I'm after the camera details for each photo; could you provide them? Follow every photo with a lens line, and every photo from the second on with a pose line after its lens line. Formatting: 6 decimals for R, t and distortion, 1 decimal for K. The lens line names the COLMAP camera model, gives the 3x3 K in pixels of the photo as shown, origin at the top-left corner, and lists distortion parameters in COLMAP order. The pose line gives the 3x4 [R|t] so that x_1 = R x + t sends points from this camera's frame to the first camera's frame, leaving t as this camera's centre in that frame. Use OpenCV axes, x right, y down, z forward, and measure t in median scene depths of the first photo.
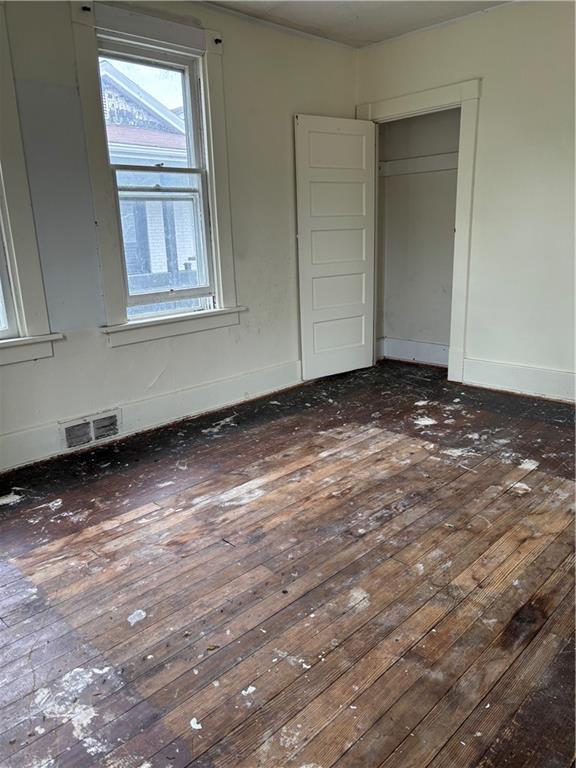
lens RADIAL K [[582.5, 0, 284.2], [0, 582.5, 379.2], [0, 0, 1]] dist [0.022314, -0.015866]
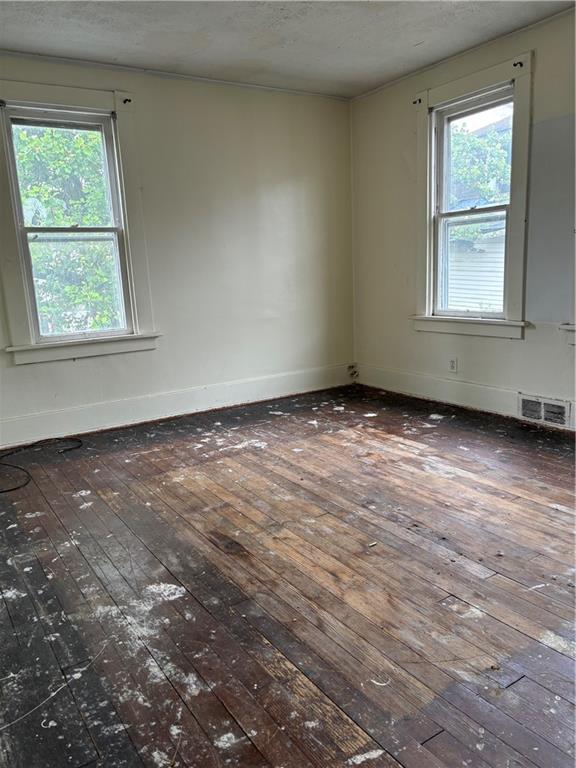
lens RADIAL K [[582.5, 0, 284.9], [0, 582.5, 387.7], [0, 0, 1]] dist [0.022314, -0.015866]
pose [[-0.222504, 0.235404, -0.946085, 1.166791], [-0.191391, 0.940982, 0.279146, -0.243067], [0.955961, 0.243183, -0.164318, 0.934457]]
